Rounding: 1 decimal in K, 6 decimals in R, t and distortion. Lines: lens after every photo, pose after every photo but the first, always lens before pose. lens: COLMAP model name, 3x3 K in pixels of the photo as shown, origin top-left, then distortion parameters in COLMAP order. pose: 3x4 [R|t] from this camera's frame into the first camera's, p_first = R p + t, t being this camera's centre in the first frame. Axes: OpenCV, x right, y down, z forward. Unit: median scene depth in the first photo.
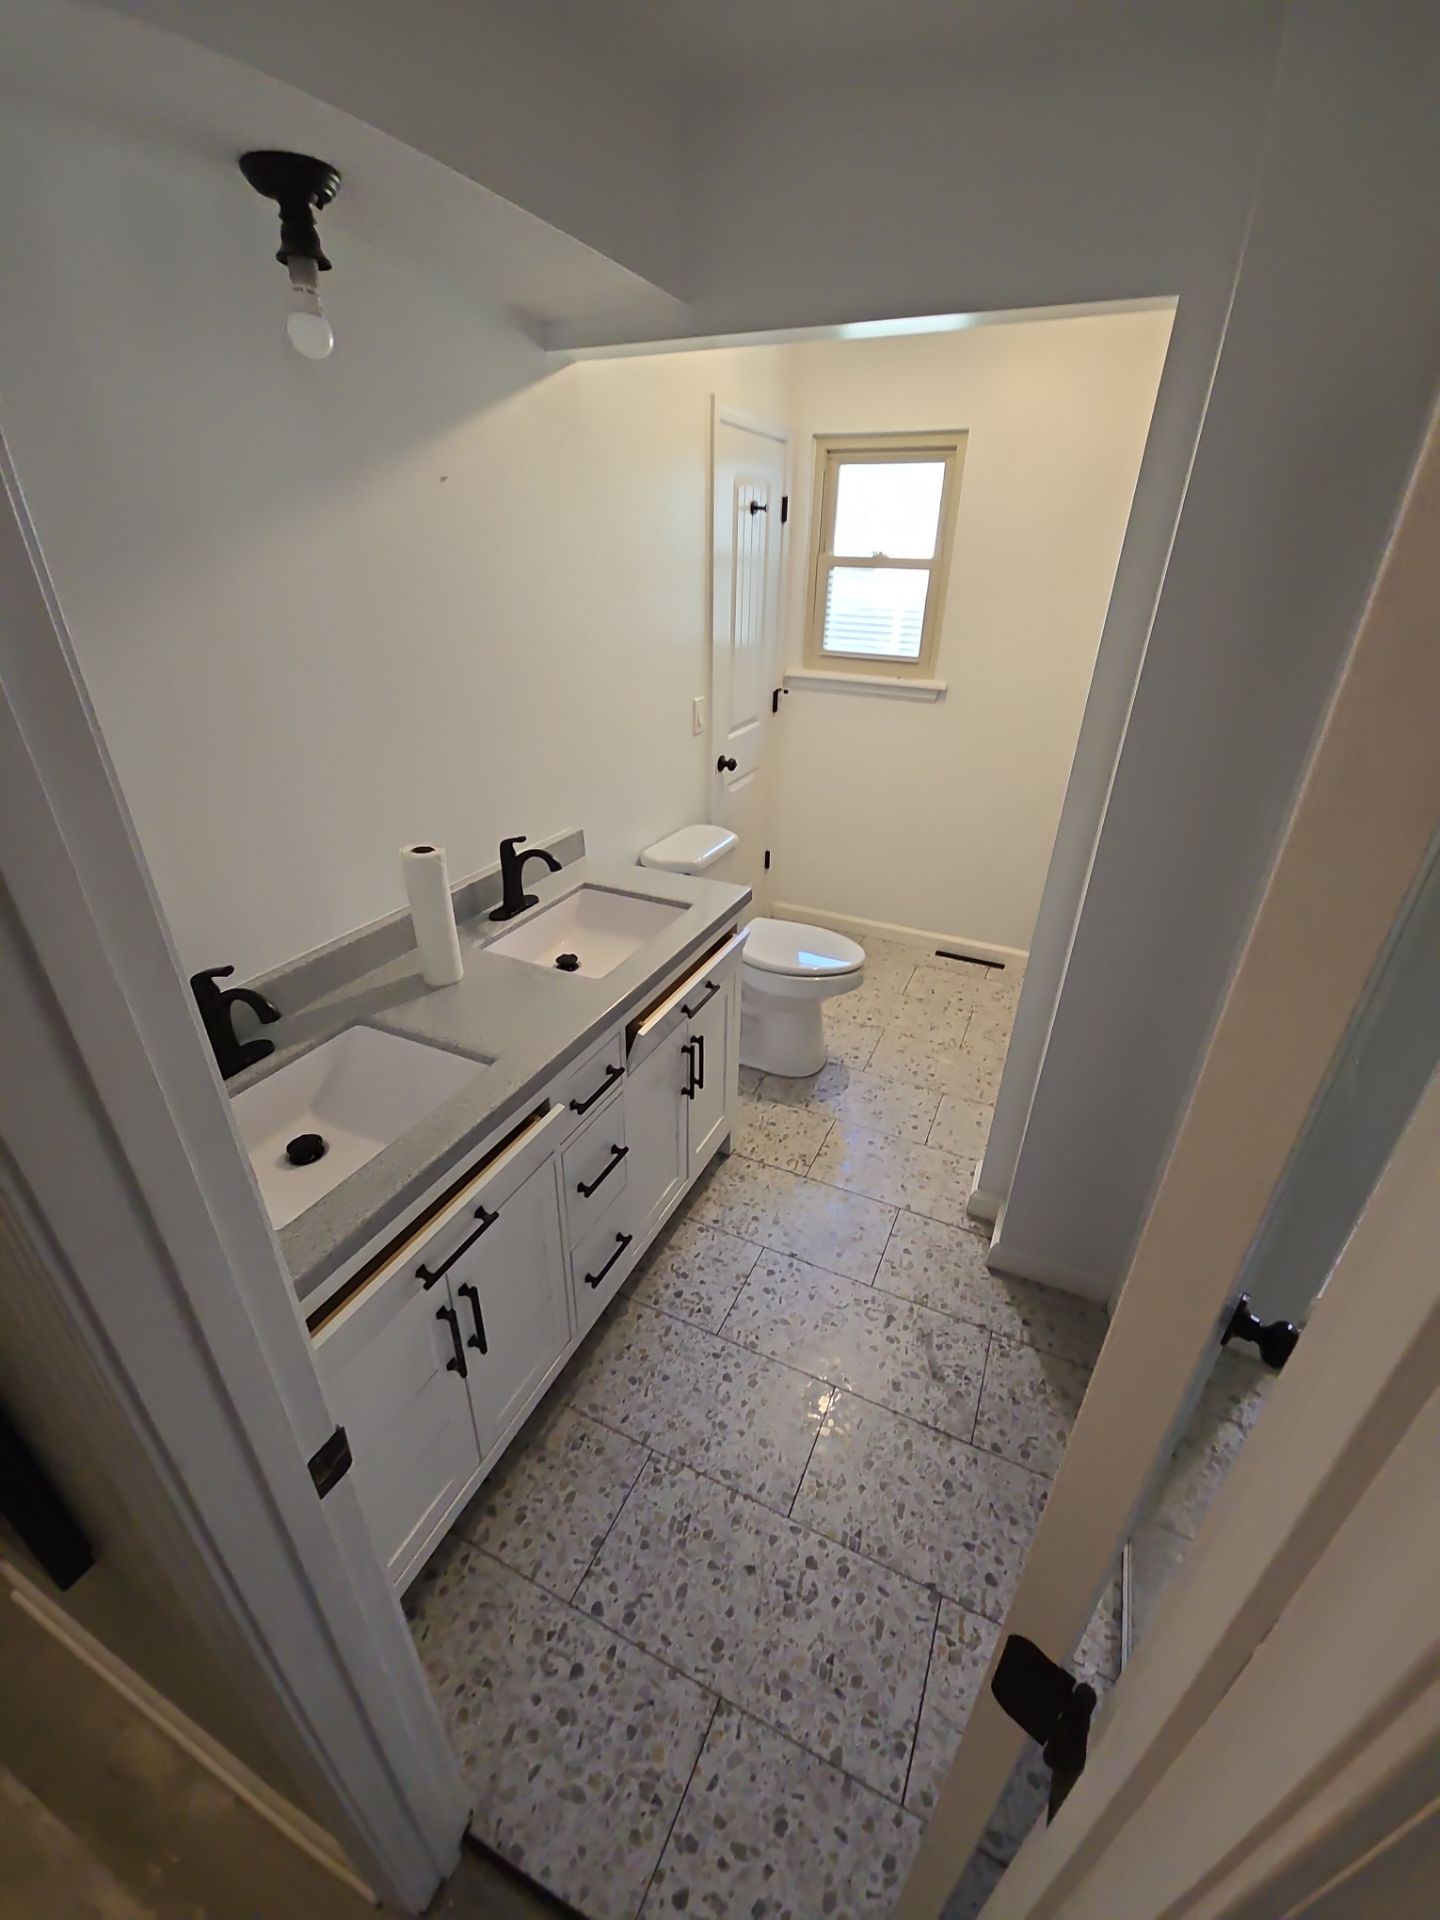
lens RADIAL K [[773.4, 0, 720.0], [0, 773.4, 960.0], [0, 0, 1]] dist [-0.007835, 0.000110]
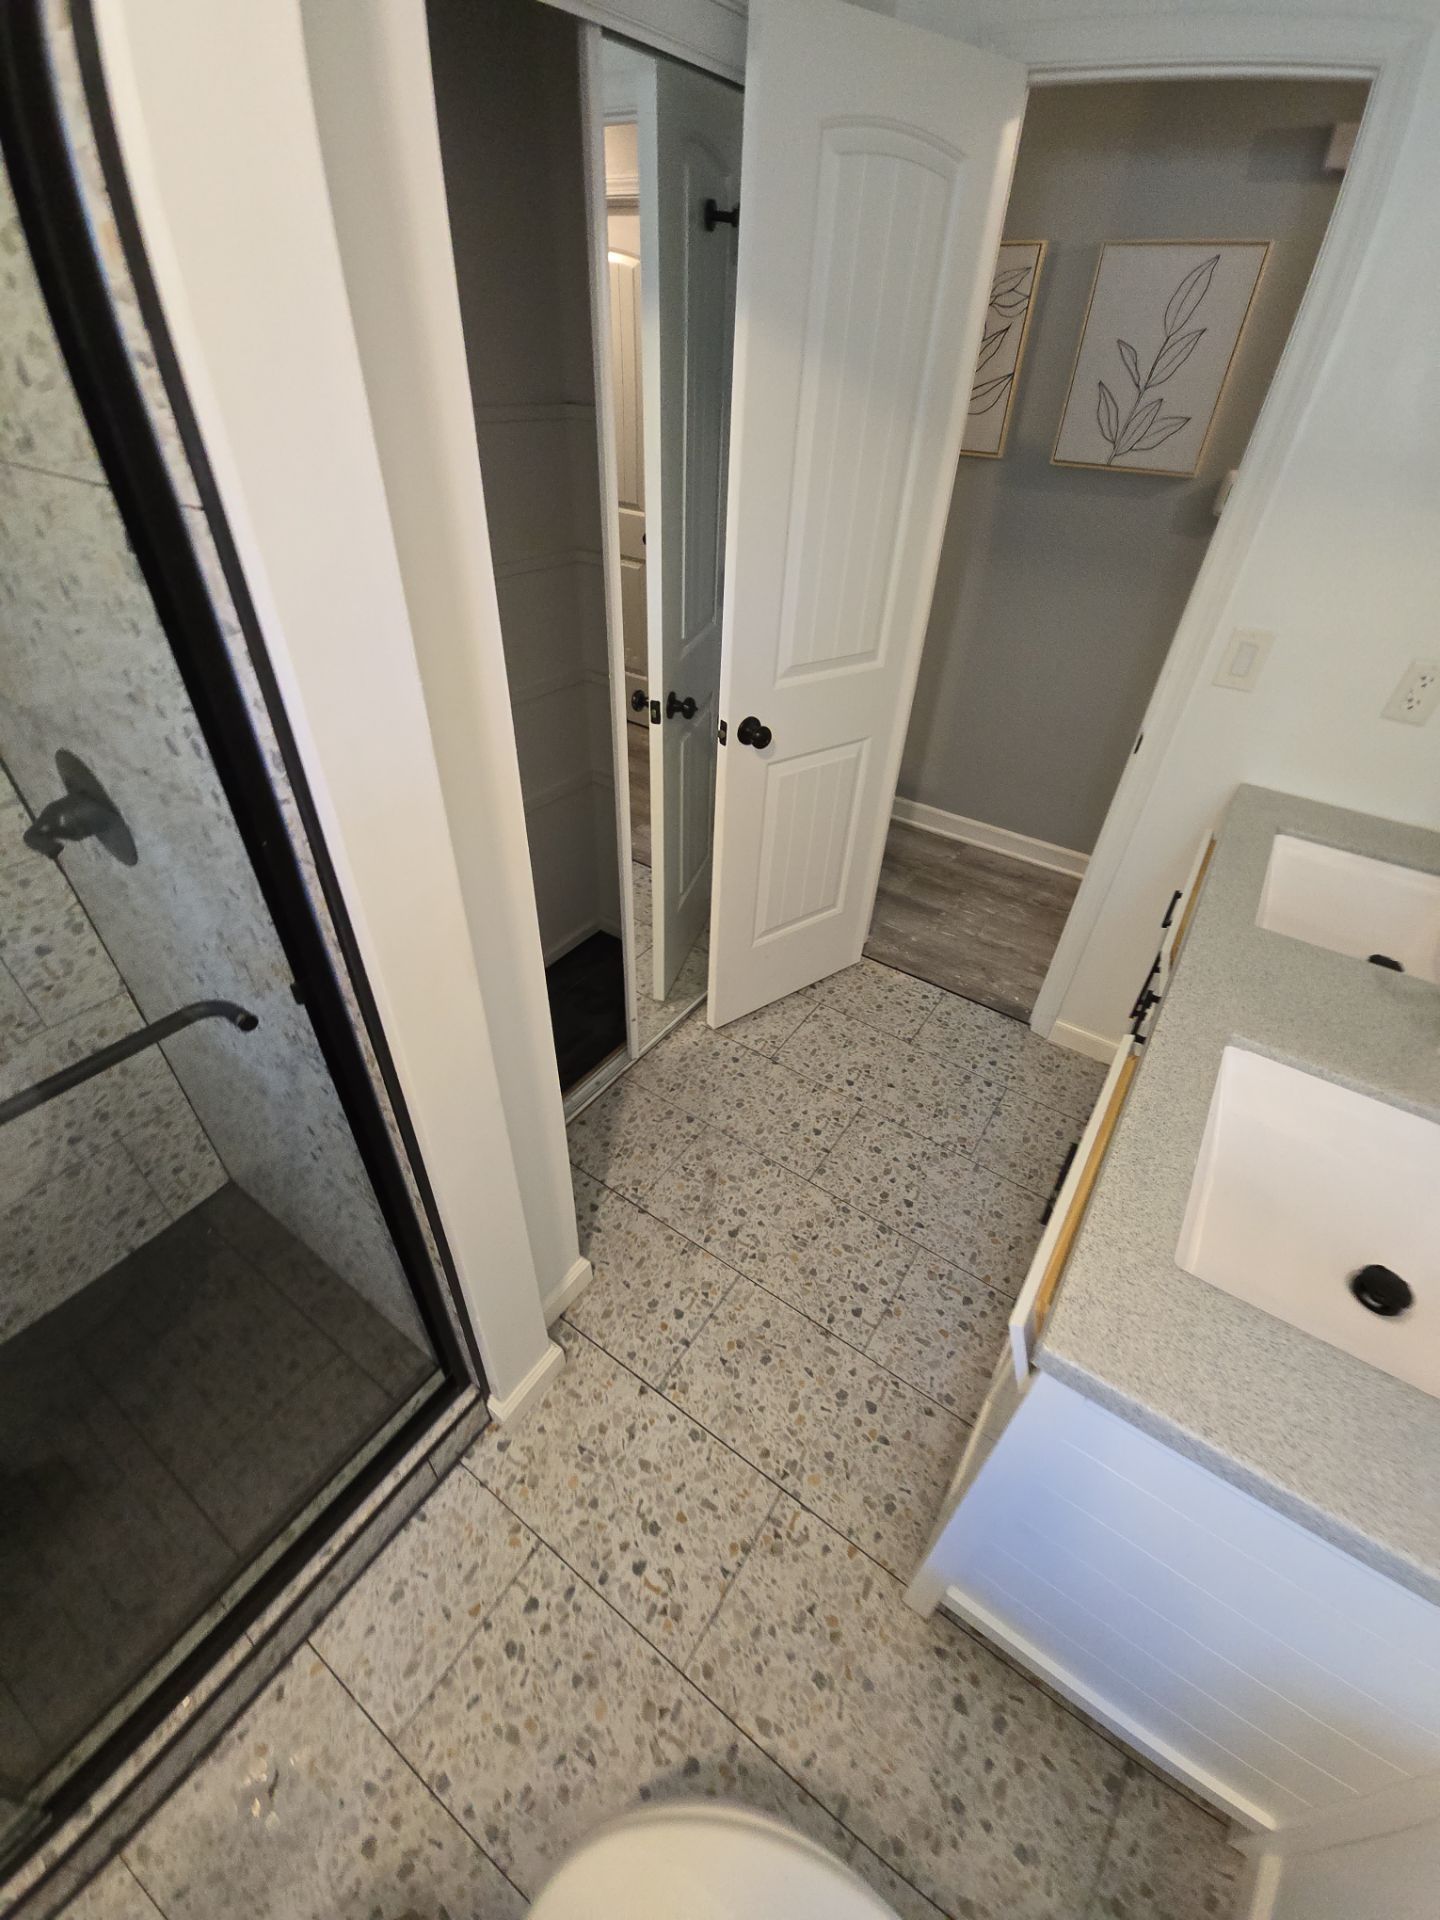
lens RADIAL K [[783.7, 0, 729.4], [0, 783.7, 952.1], [0, 0, 1]] dist [0.002985, -0.003953]
pose [[-0.986377, -0.140210, 0.086029, 0.168837], [0.019424, 0.420041, 0.907297, -0.475311], [-0.163348, 0.896608, -0.411596, 0.954851]]
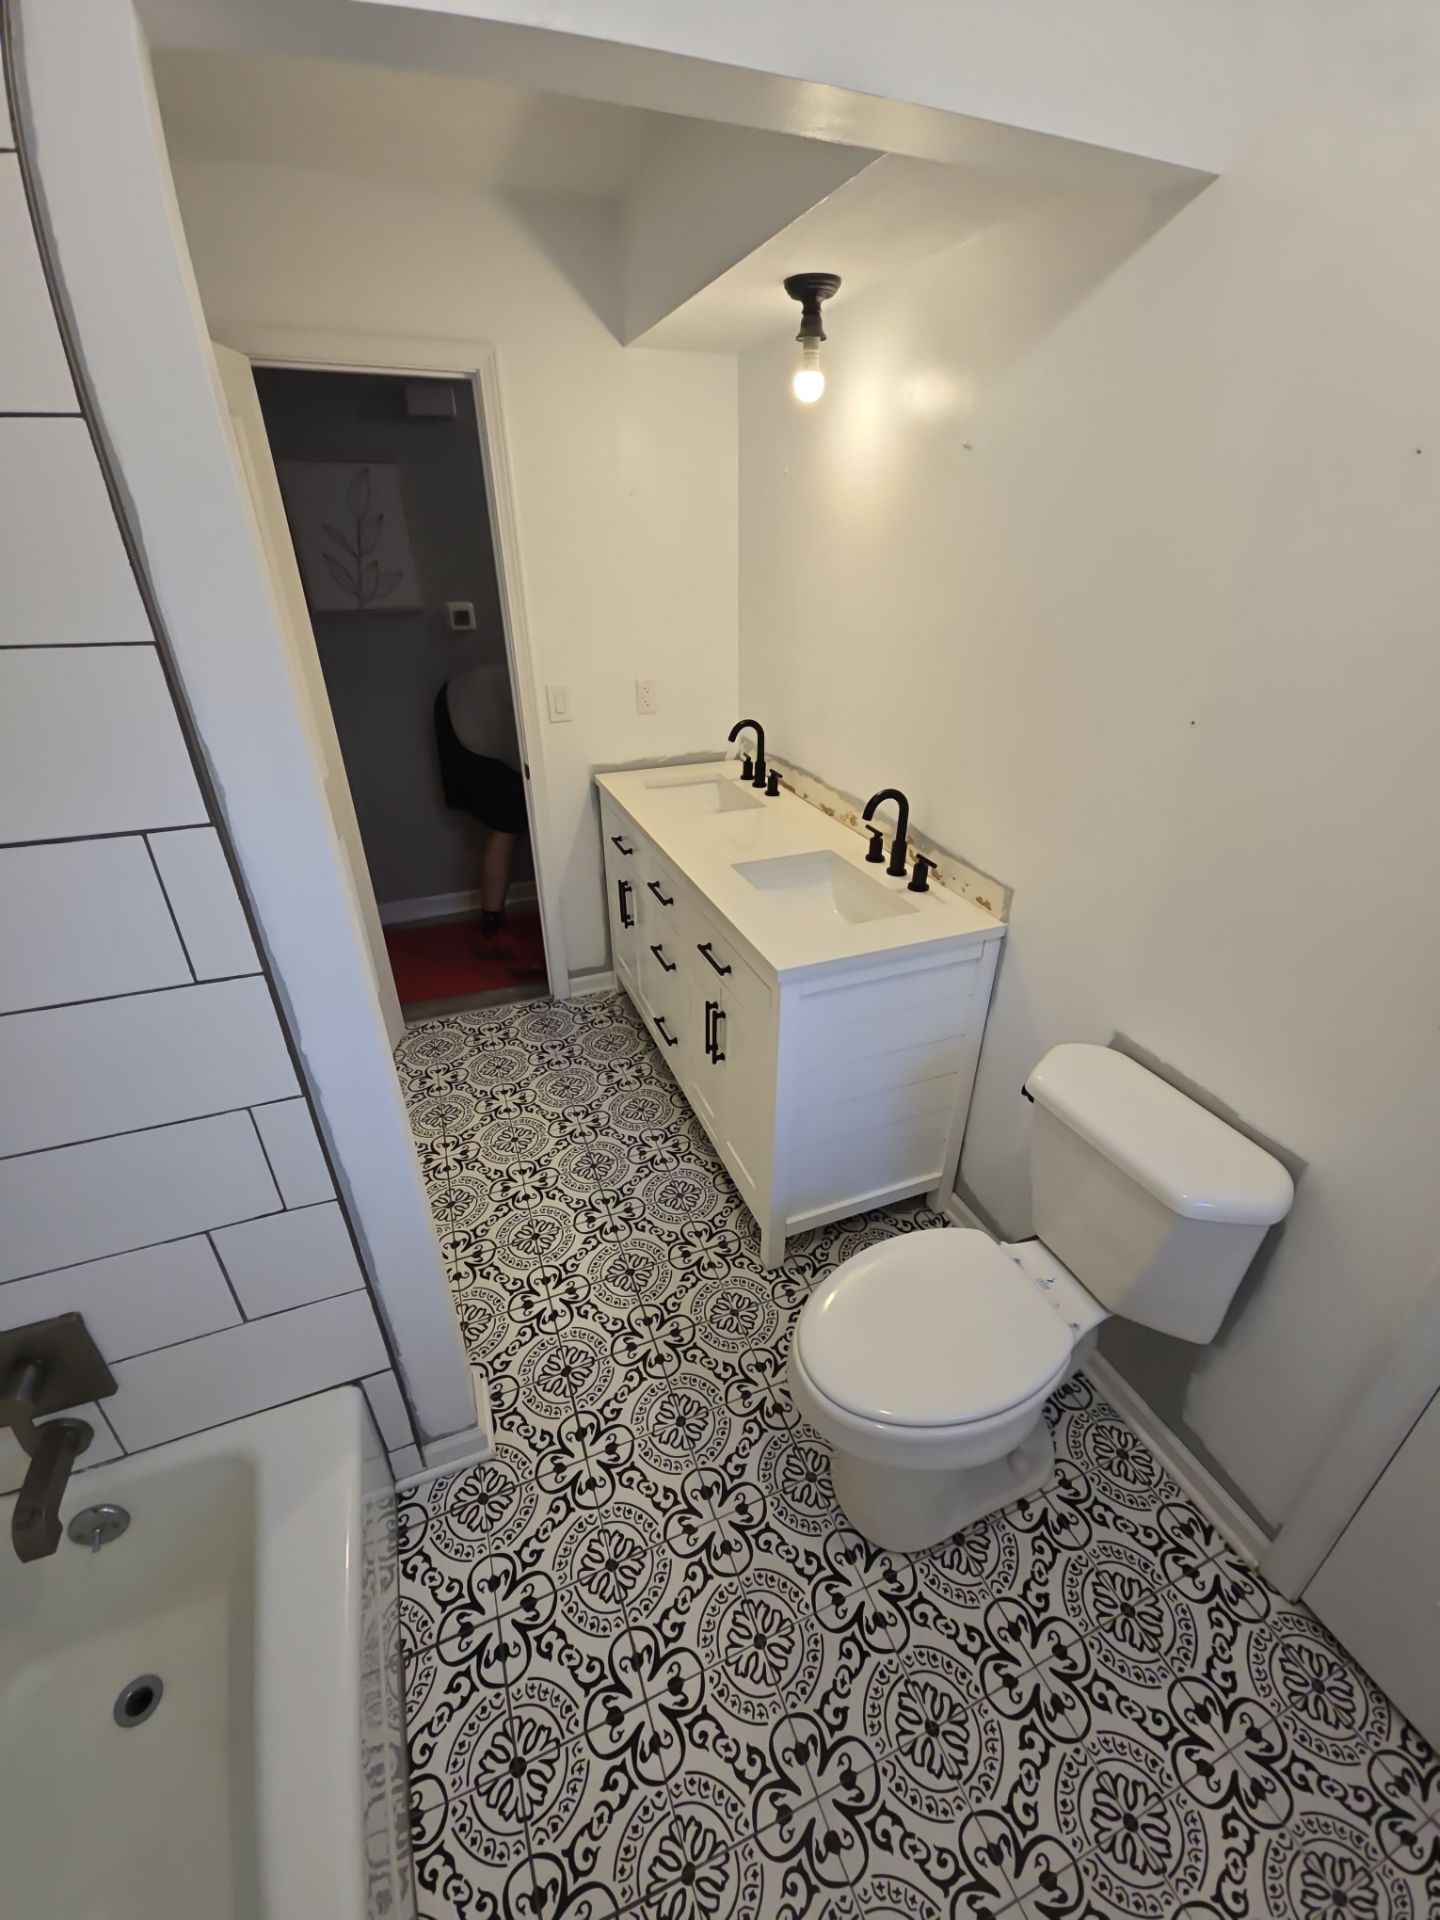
lens RADIAL K [[780.8, 0, 723.8], [0, 780.8, 950.3], [0, 0, 1]] dist [0.000062, -0.000009]
pose [[-0.684025, 0.325126, -0.652995, 0.528920], [-0.348666, 0.640575, 0.684176, -0.566531], [0.640735, 0.695670, -0.324809, 1.129834]]
